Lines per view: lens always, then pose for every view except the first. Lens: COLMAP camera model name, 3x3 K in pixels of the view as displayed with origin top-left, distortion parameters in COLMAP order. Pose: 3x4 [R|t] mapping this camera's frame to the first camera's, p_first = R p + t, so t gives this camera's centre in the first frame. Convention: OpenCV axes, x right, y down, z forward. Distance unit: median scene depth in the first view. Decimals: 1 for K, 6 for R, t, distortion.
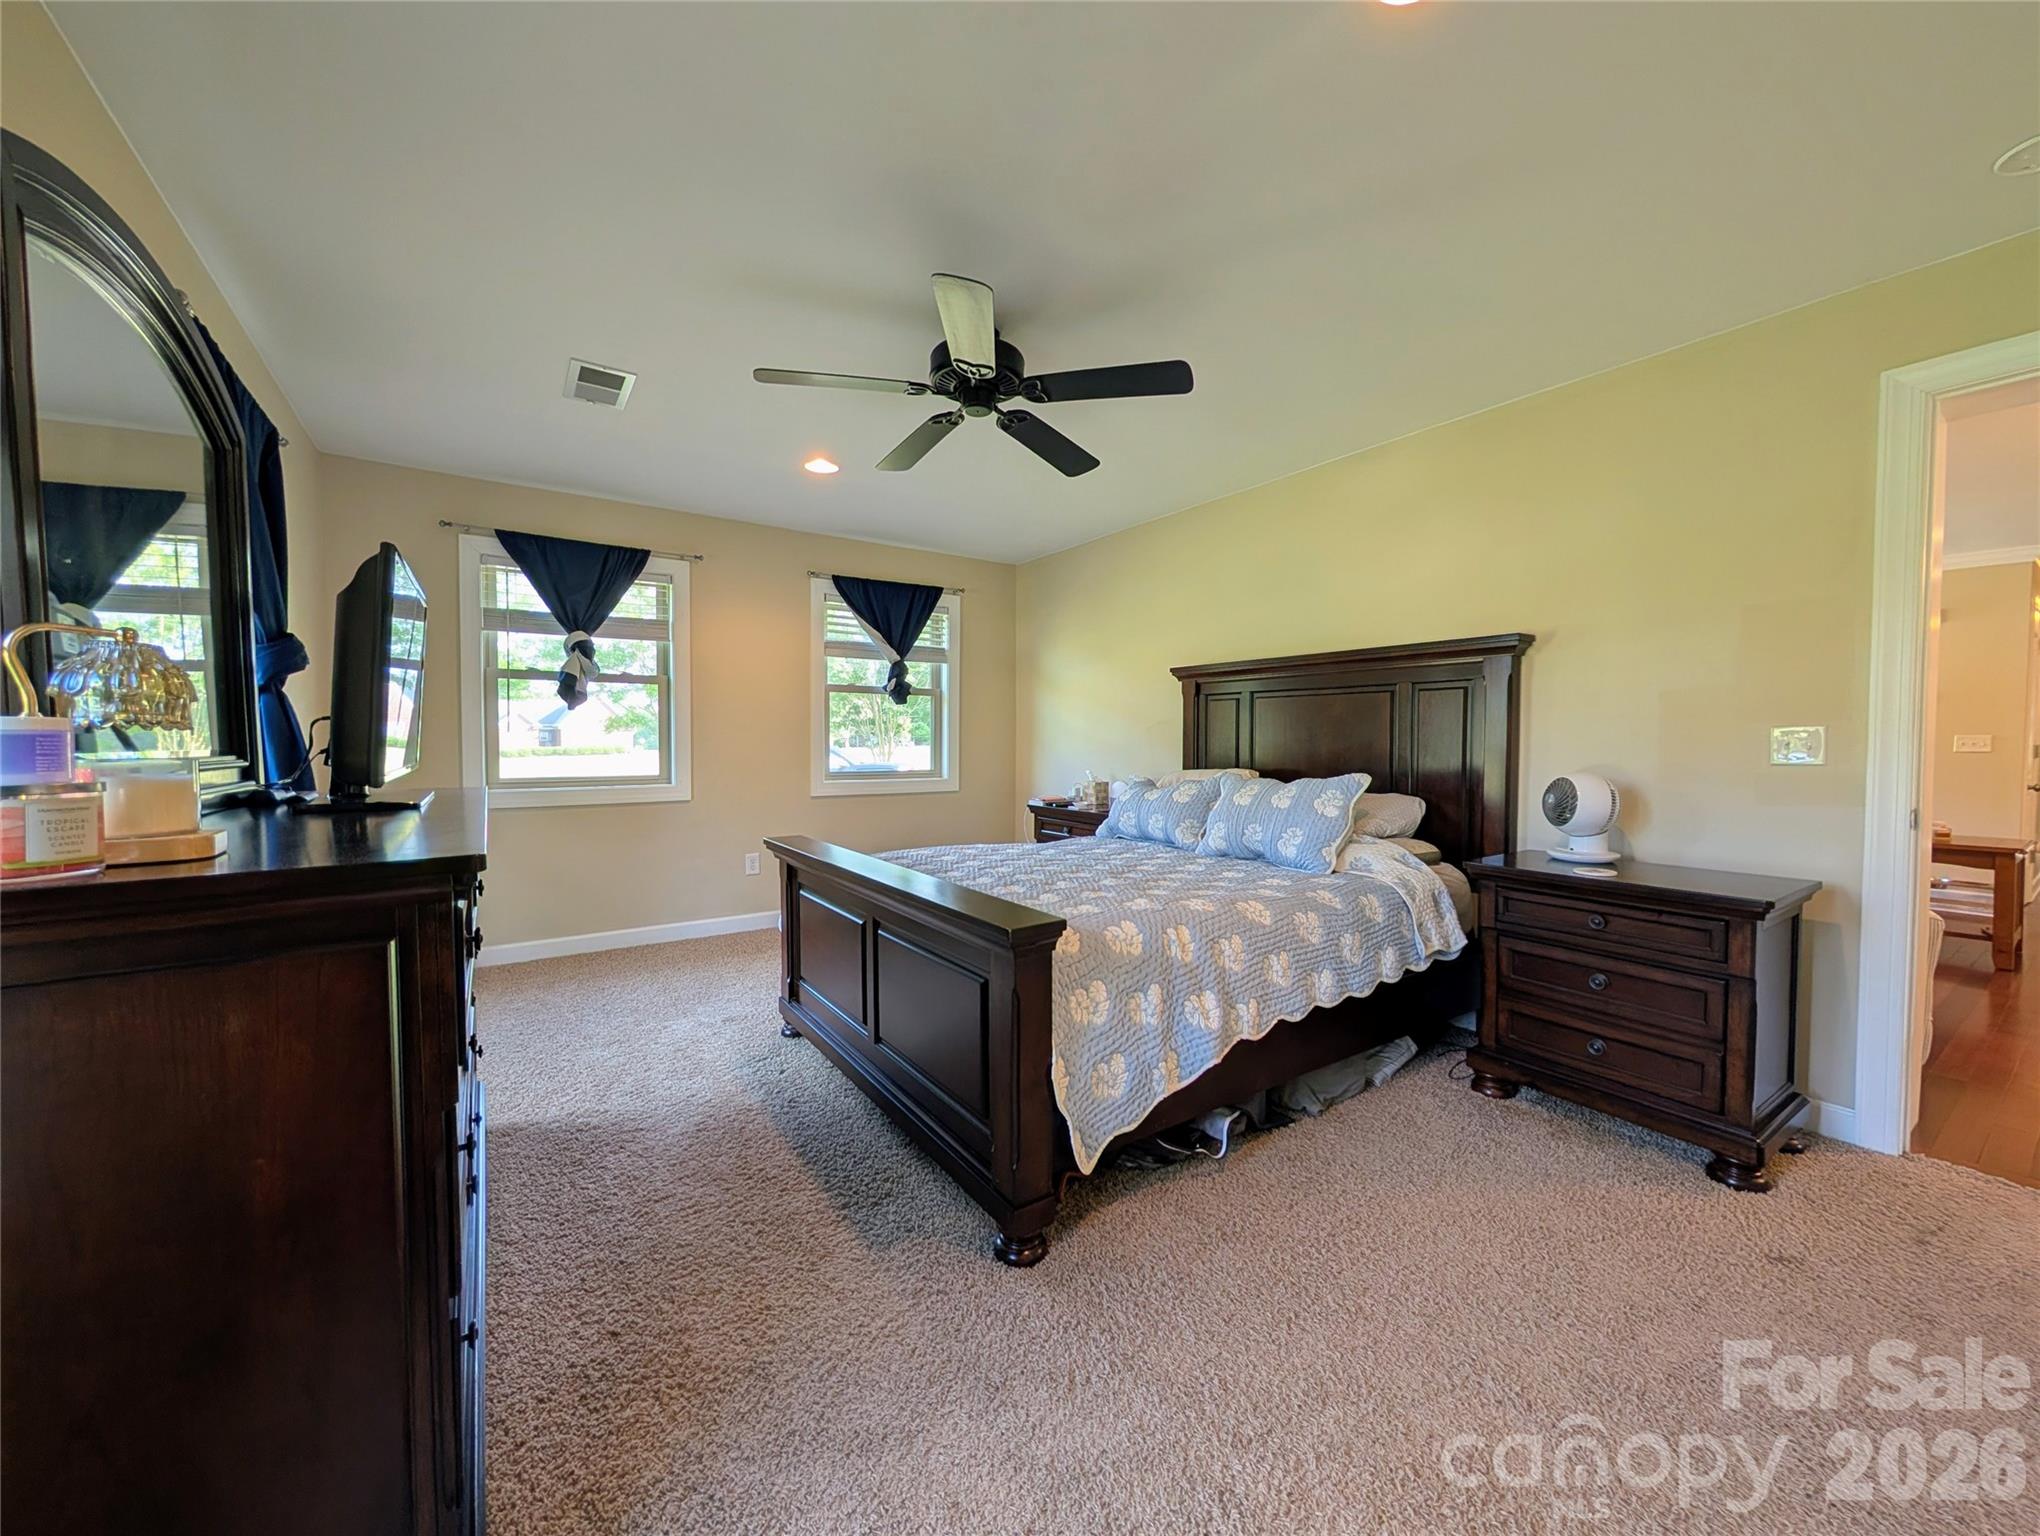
lens RADIAL K [[771.2, 0, 1018.1], [0, 771.2, 764.8], [0, 0, 1]] dist [-0.000900, 0.000086]
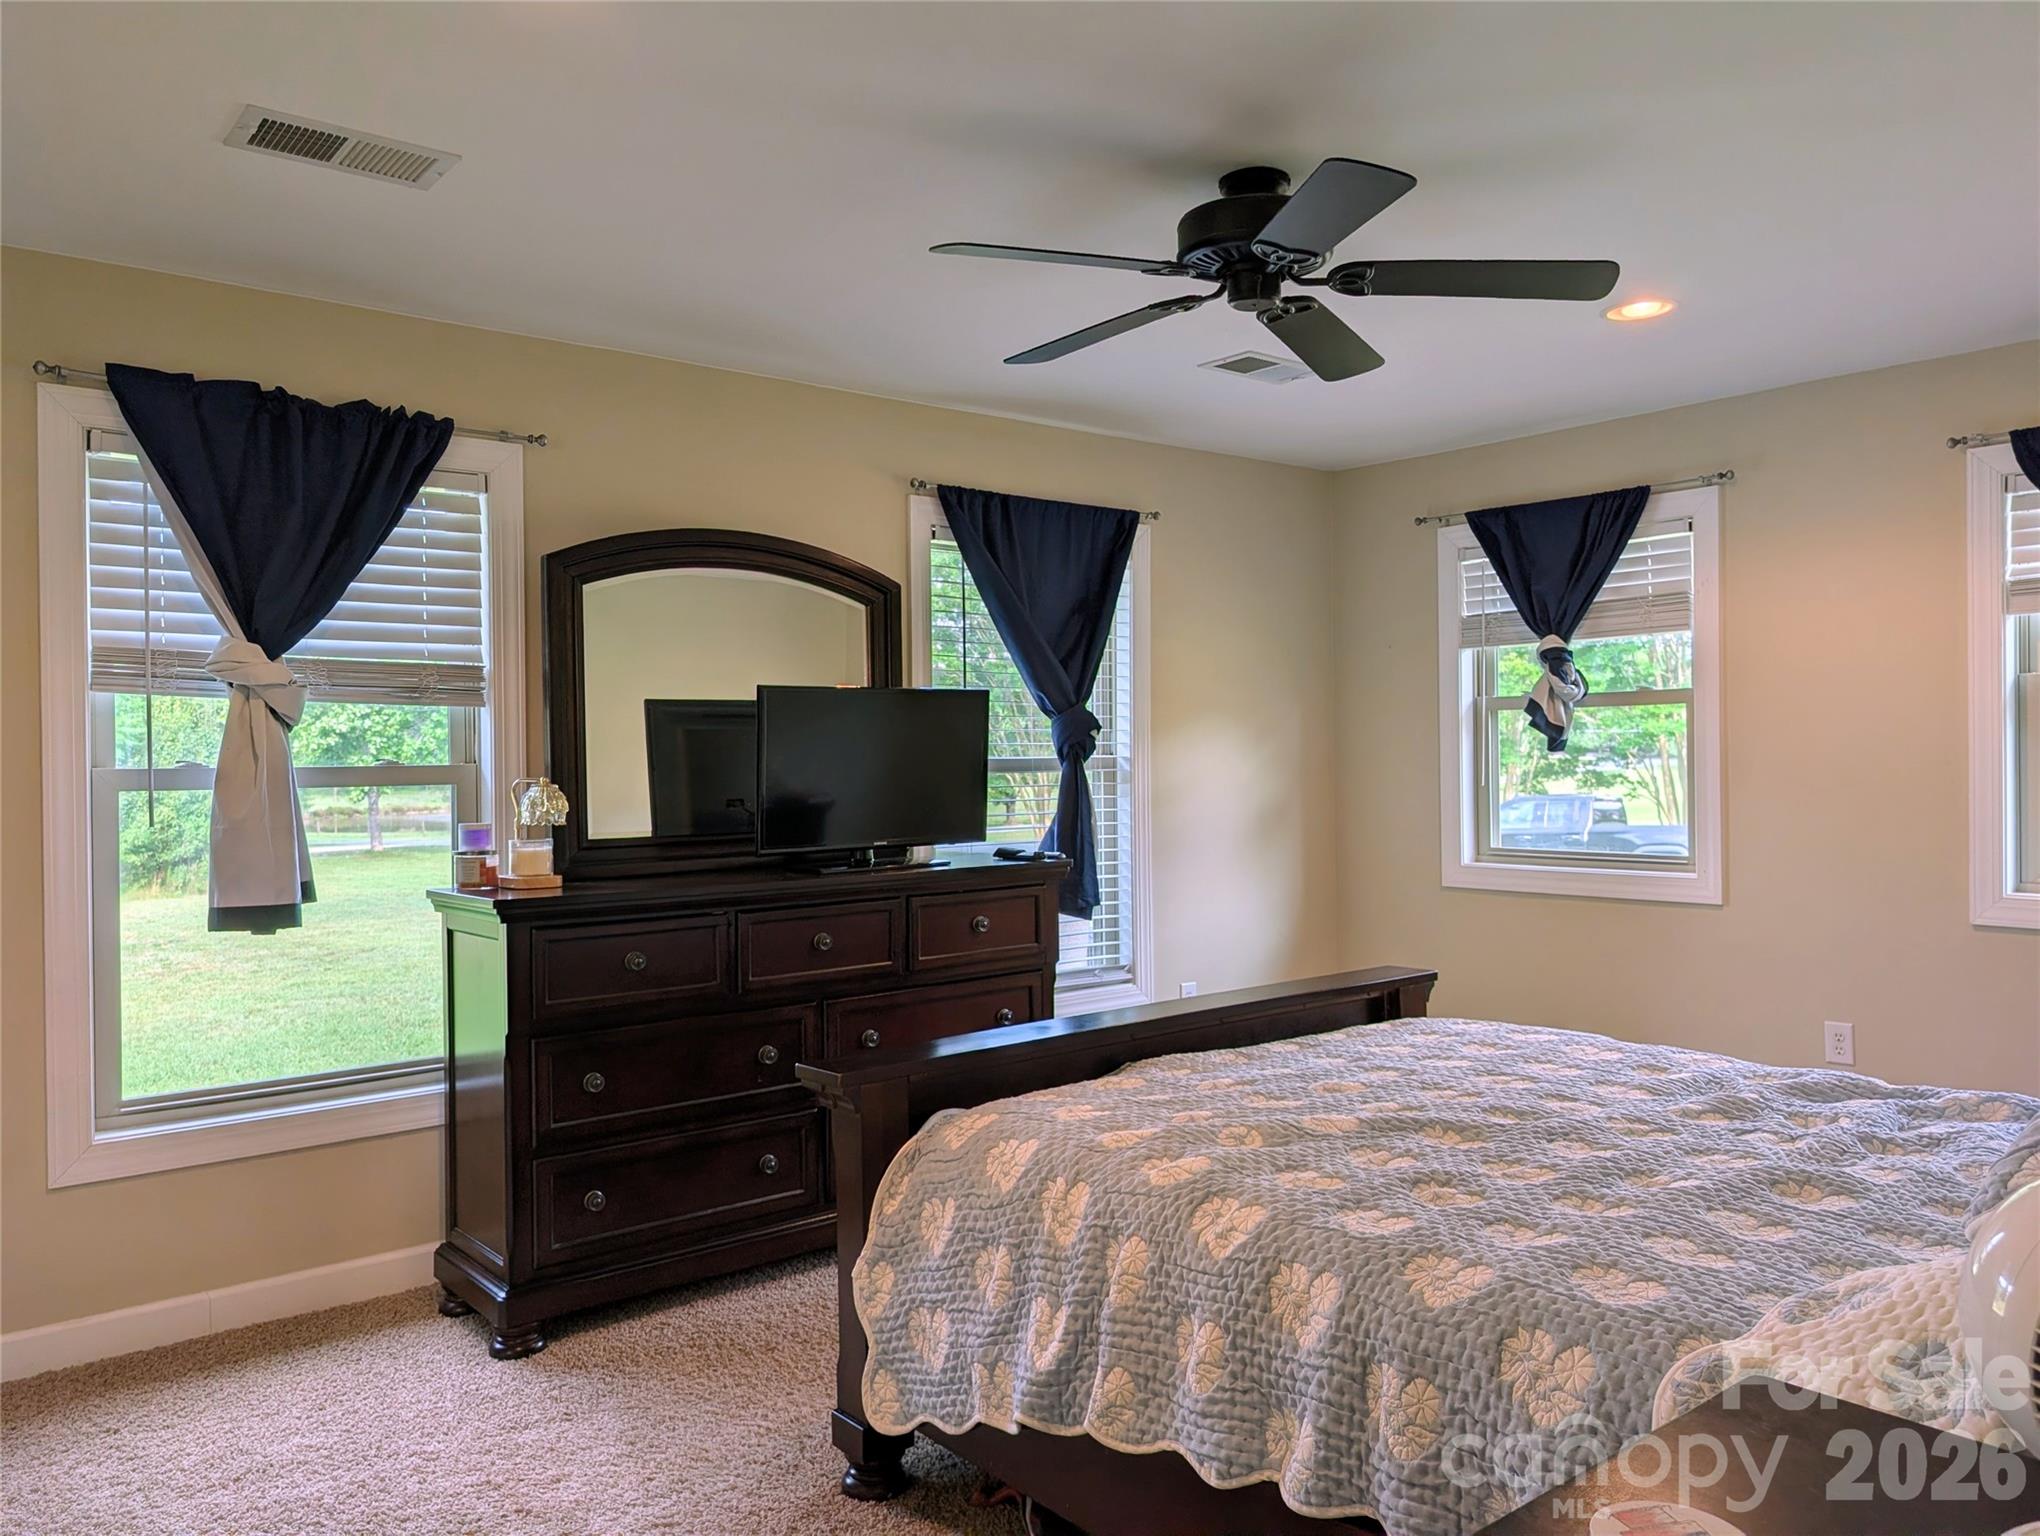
lens RADIAL K [[1476.2, 0, 1020.0], [0, 1476.2, 768.0], [0, 0, 1]] dist [0.009419, -0.007847]
pose [[0.084530, 0.000700, -0.996421, 0.630091], [-0.015056, 0.999886, -0.000575, -0.047738], [0.996307, 0.015051, 0.084531, 0.412519]]
